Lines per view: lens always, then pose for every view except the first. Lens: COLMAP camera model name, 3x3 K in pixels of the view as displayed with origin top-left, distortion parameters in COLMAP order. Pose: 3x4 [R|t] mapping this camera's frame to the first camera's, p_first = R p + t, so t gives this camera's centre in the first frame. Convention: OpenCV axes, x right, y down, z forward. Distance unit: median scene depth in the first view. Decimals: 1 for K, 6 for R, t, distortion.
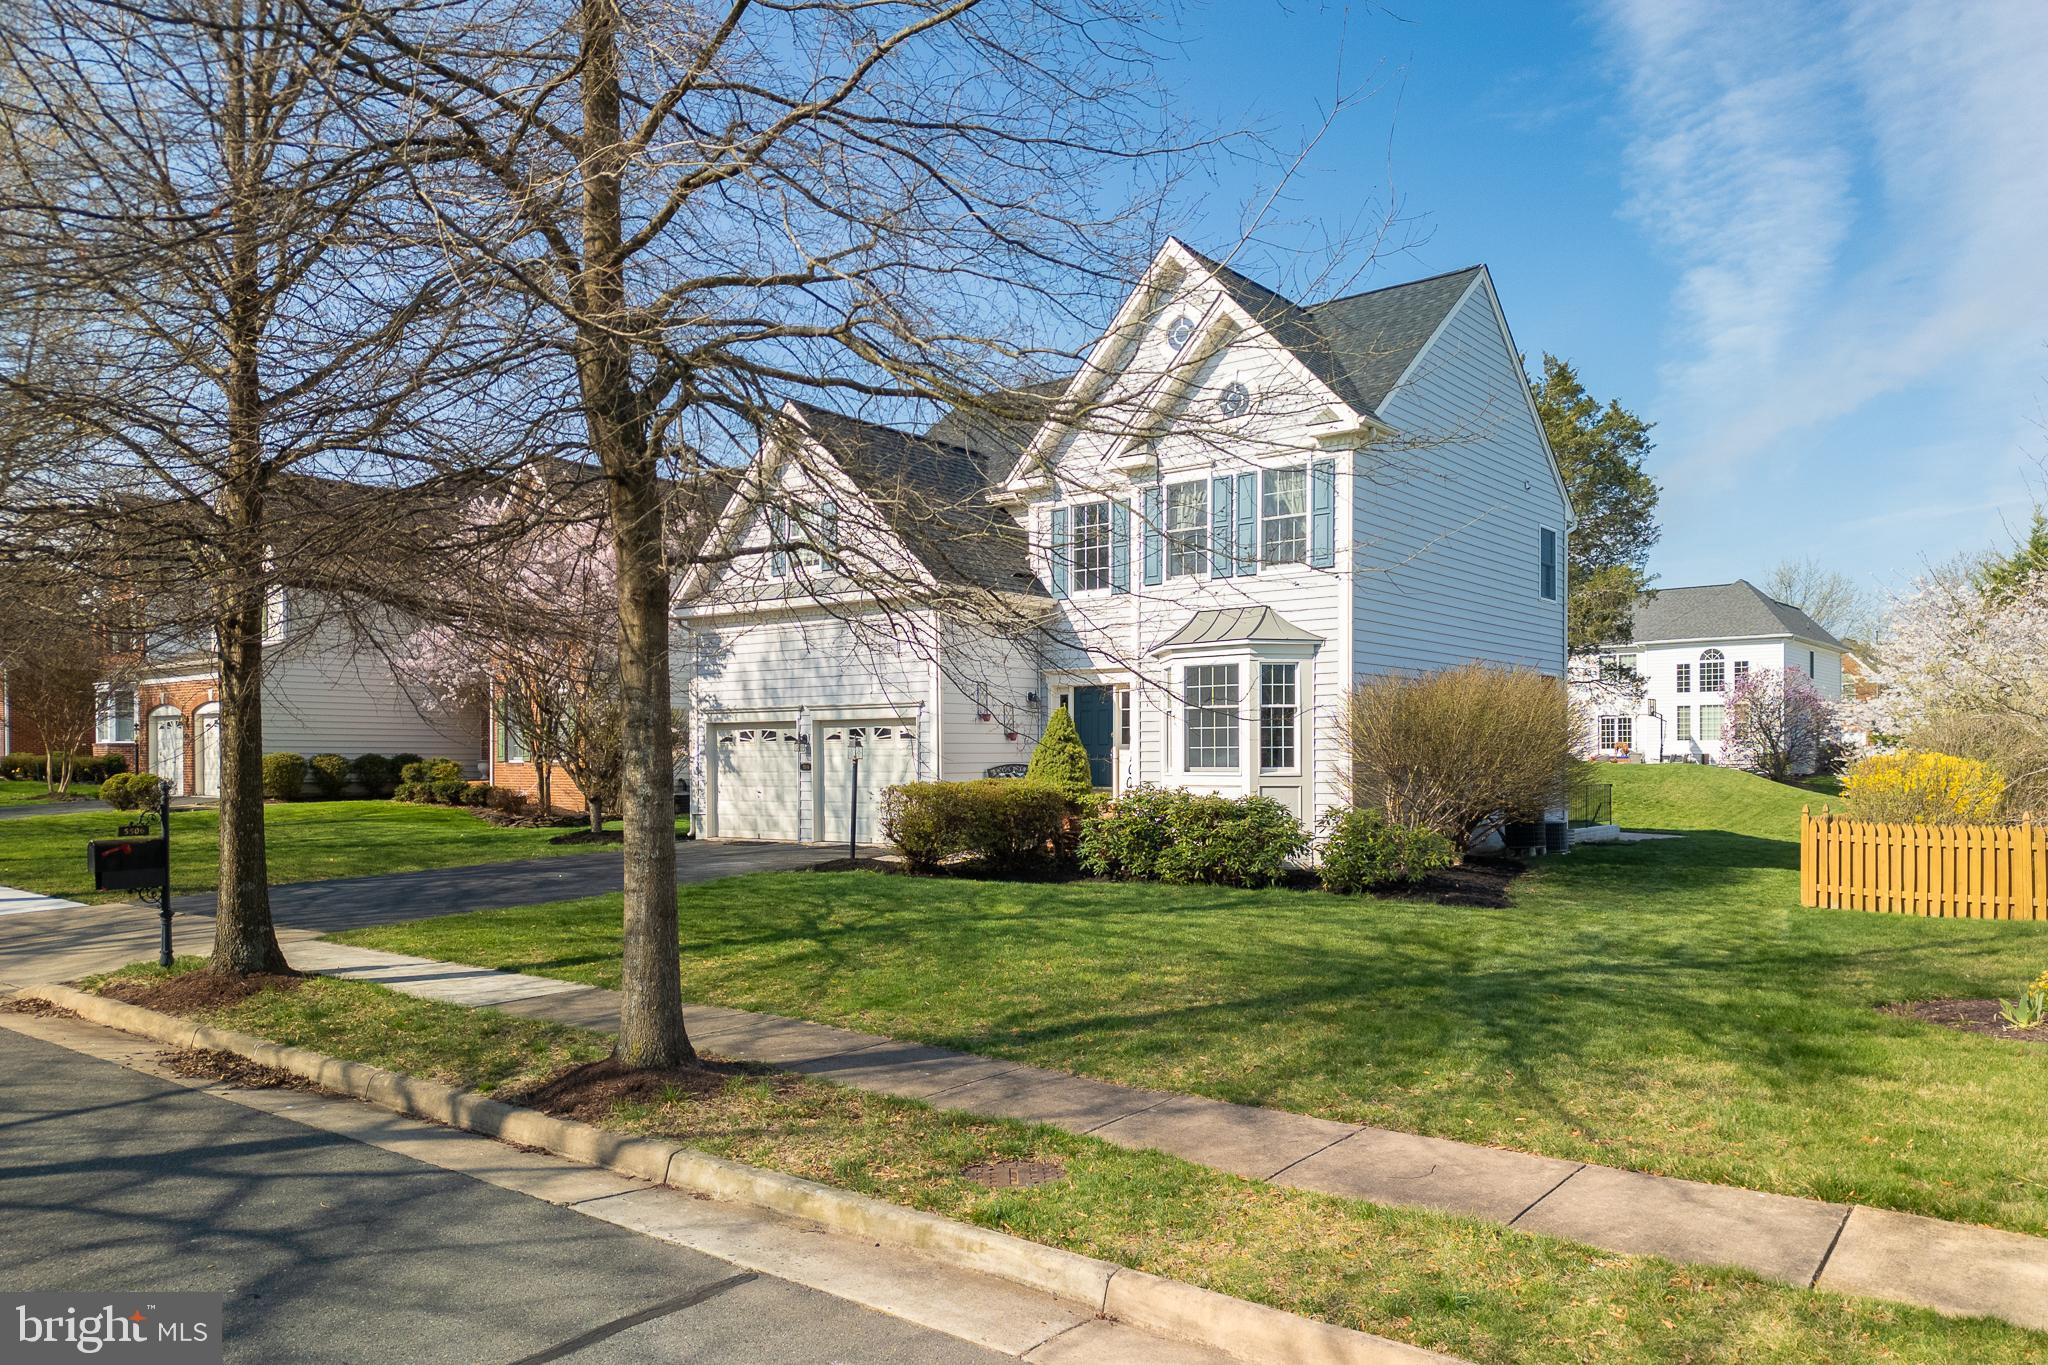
lens RADIAL K [[1428.9, 0, 1126.5], [0, 1428.9, 826.4], [0, 0, 1]] dist [0.053724, -0.001054]
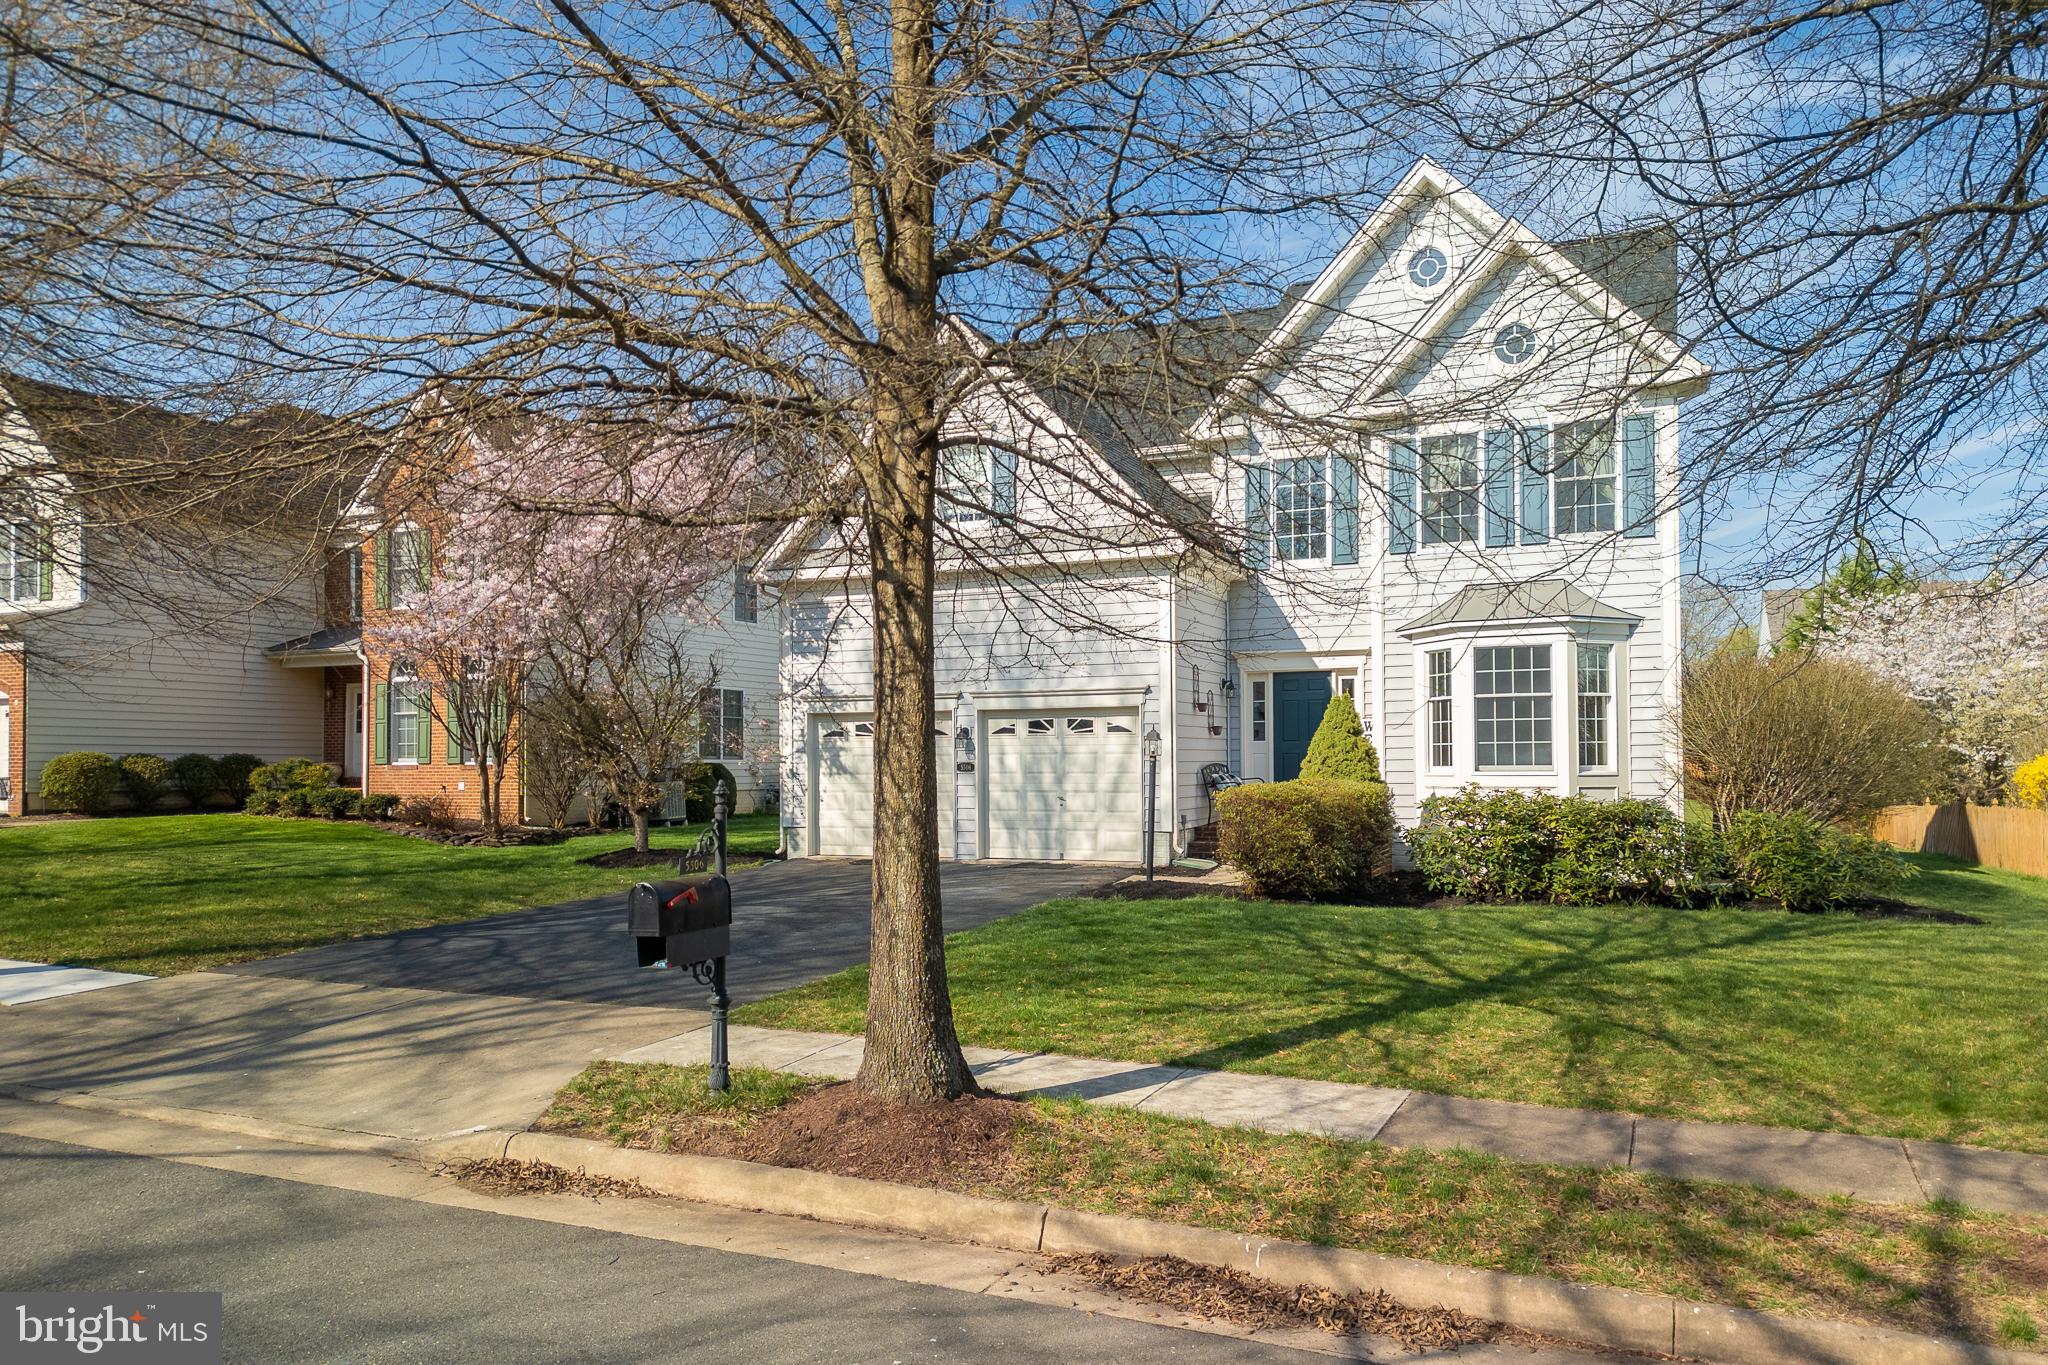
lens RADIAL K [[1428.9, 0, 1105.5], [0, 1428.9, 788.7], [0, 0, 1]] dist [0.053724, -0.001054]
pose [[0.973347, -0.005219, 0.229276, -0.338001], [0.012086, 0.999519, -0.028560, -0.005599], [-0.229017, 0.030570, 0.972942, 0.201353]]
